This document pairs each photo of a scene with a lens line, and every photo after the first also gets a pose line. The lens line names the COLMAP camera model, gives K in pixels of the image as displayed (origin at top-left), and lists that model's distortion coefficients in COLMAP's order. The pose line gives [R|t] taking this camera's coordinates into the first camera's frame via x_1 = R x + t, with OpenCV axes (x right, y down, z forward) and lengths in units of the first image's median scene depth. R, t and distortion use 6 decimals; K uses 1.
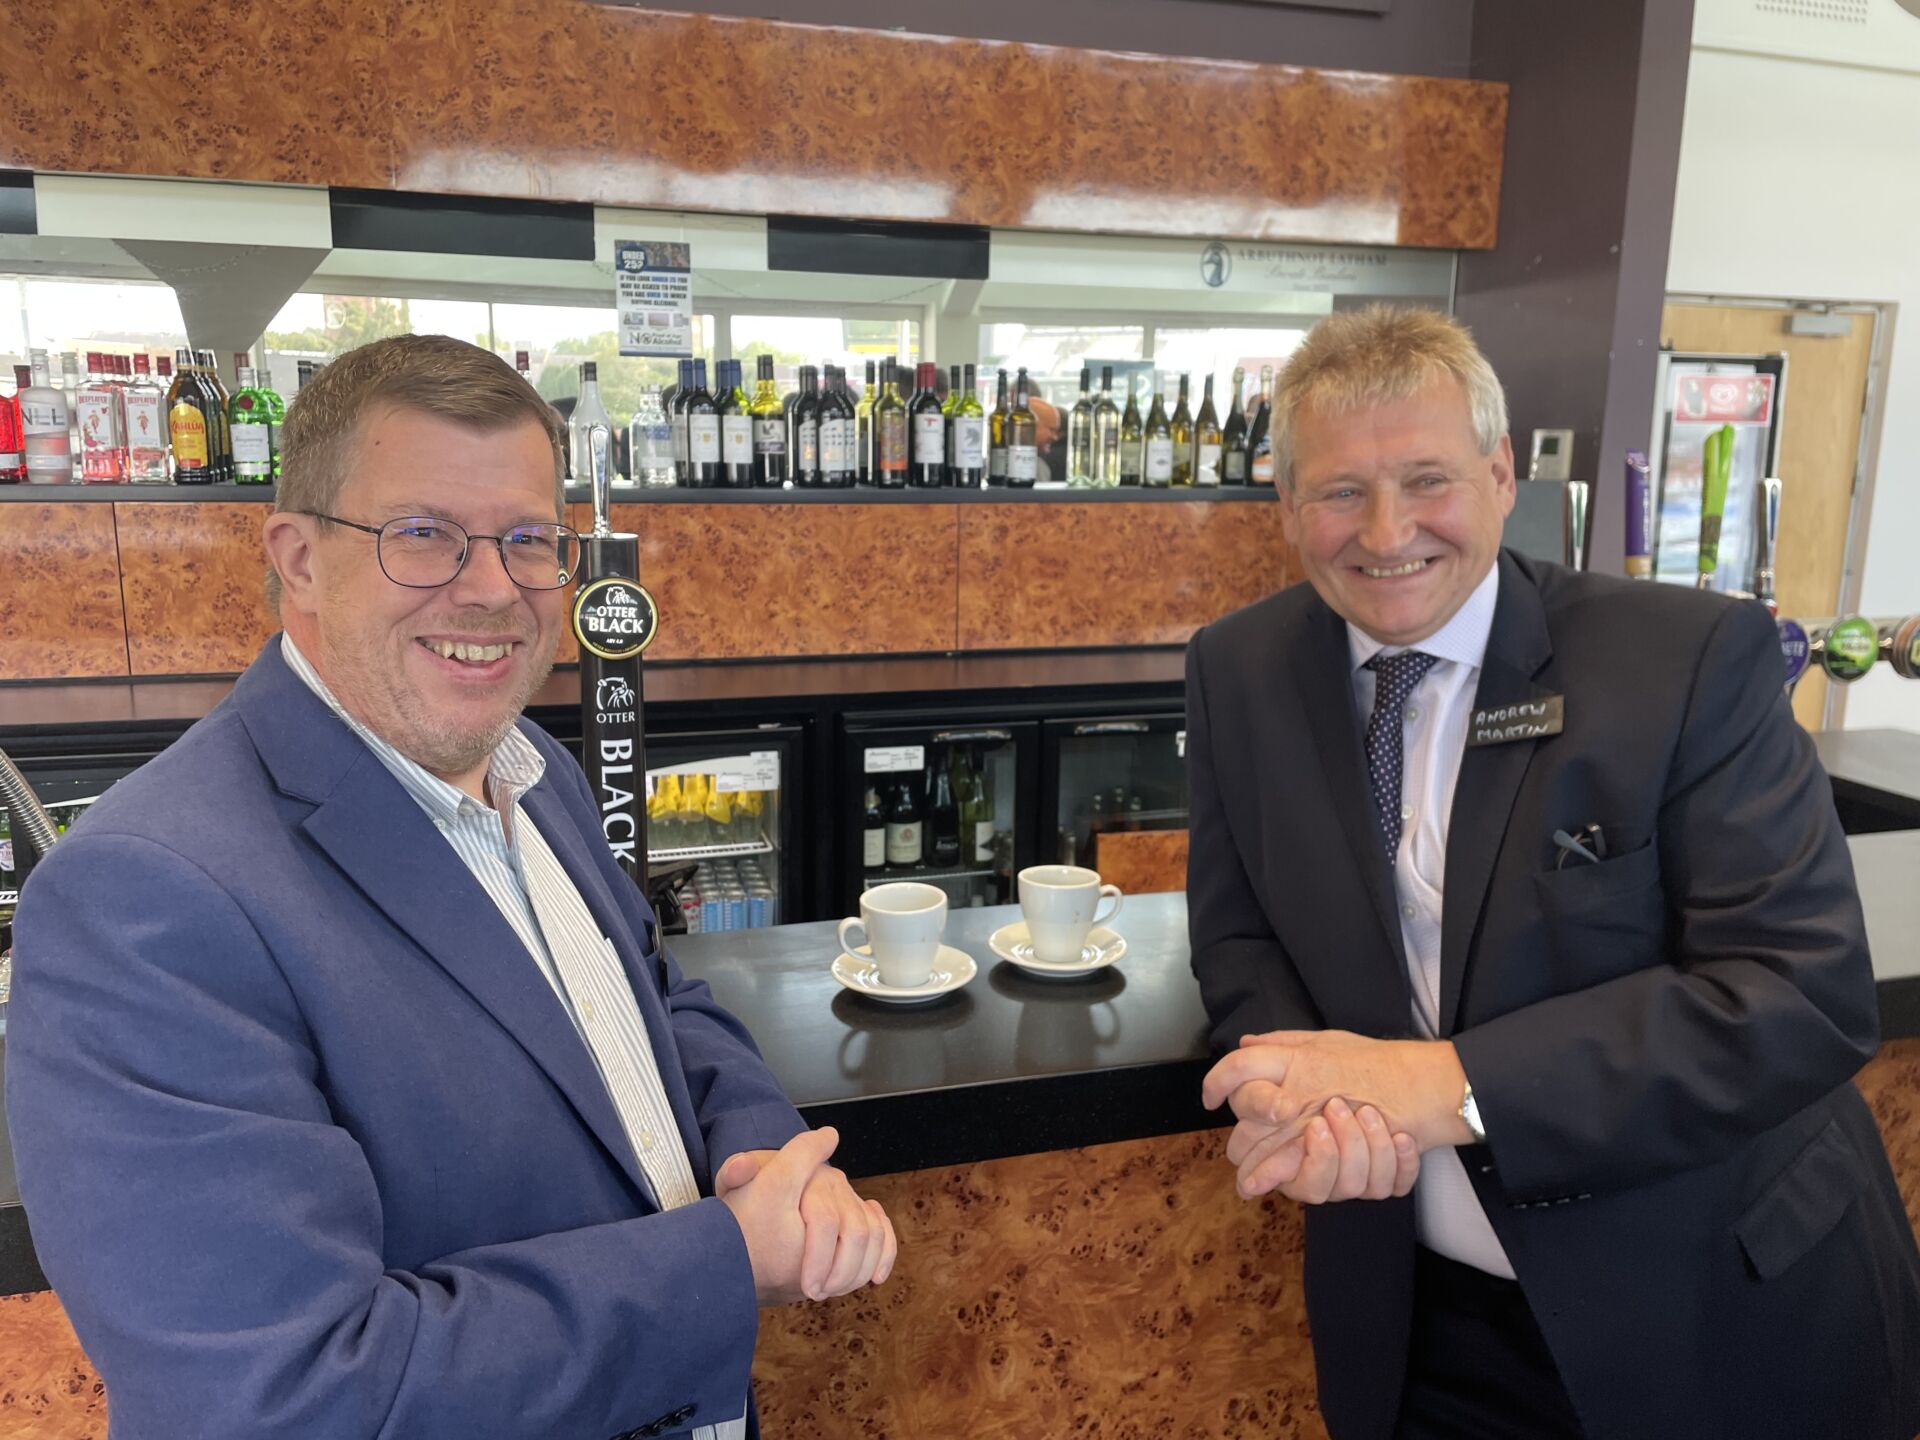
lens RADIAL K [[1490.6, 0, 955.0], [0, 1490.6, 722.3], [0, 0, 1]] dist [0.097149, -0.147992]
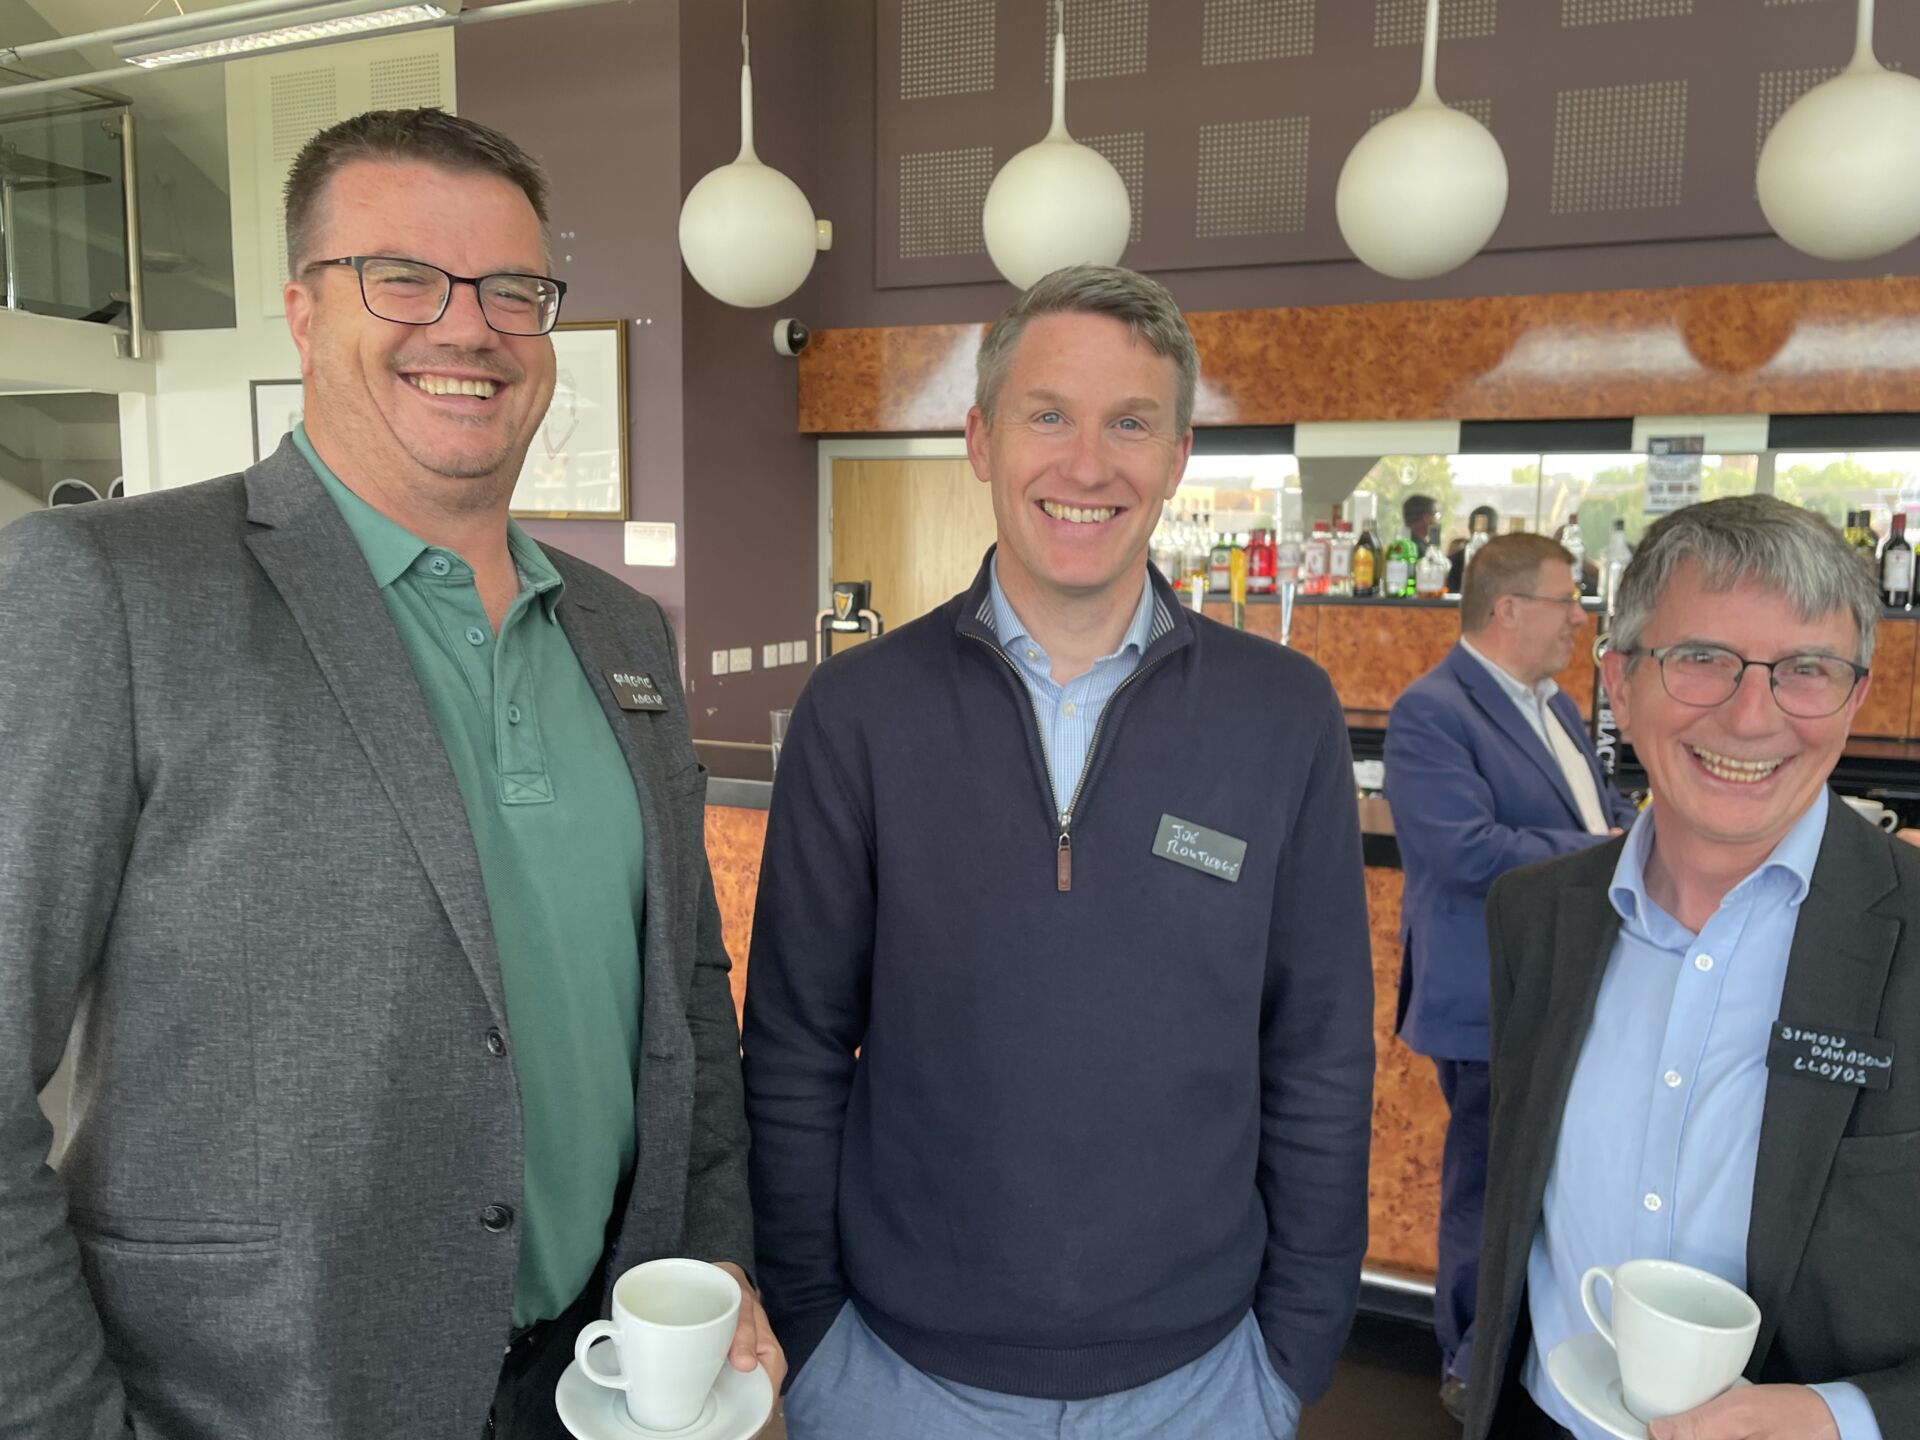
lens RADIAL K [[1490.6, 0, 955.0], [0, 1490.6, 722.3], [0, 0, 1]] dist [0.097149, -0.147992]
pose [[0.790551, 0.067915, -0.608619, 0.175778], [-0.121755, 0.991422, -0.047520, 0.121659], [0.600171, 0.111669, 0.792038, -0.609173]]
